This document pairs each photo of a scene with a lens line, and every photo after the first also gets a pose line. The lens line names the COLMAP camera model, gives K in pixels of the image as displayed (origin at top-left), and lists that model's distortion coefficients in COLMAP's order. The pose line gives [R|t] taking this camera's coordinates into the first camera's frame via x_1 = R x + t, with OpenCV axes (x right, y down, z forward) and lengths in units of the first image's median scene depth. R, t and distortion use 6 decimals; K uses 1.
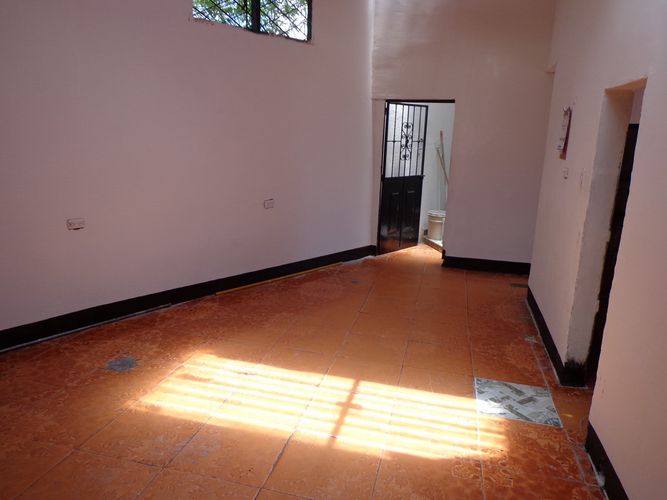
lens RADIAL K [[501.6, 0, 333.5], [0, 501.6, 250.0], [0, 0, 1]] dist [0.032857, 0.065410]
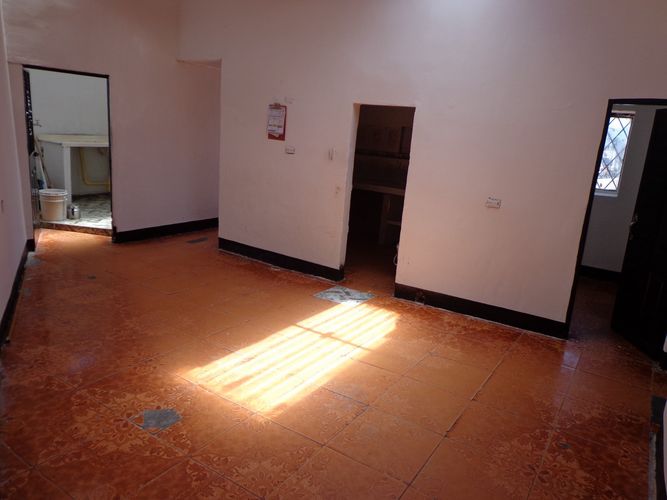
lens RADIAL K [[488.3, 0, 331.2], [0, 488.3, 250.7], [0, 0, 1]] dist [0.009274, 0.013210]
pose [[0.331134, -0.240838, 0.912331, -0.986024], [0.152945, 0.967792, 0.199966, -0.150686], [-0.931106, 0.073321, 0.357304, 0.453312]]
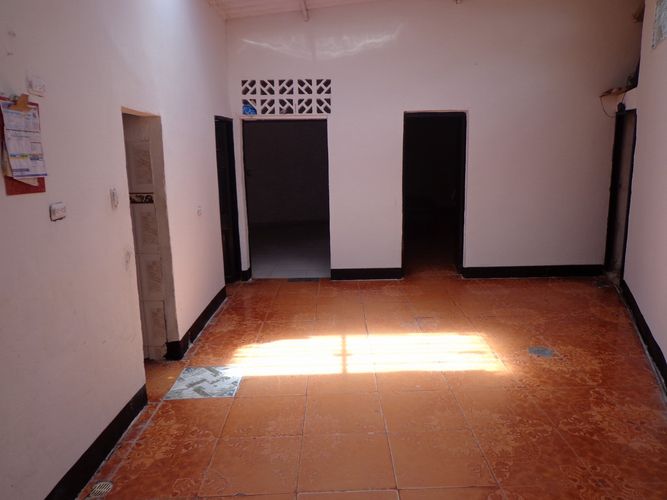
lens RADIAL K [[488.3, 0, 331.2], [0, 488.3, 250.7], [0, 0, 1]] dist [0.009274, 0.013210]
pose [[-0.973089, 0.028108, -0.228710, 0.313831], [-0.067825, 0.913627, 0.400856, -0.414671], [0.220223, 0.405581, -0.887133, 1.826293]]
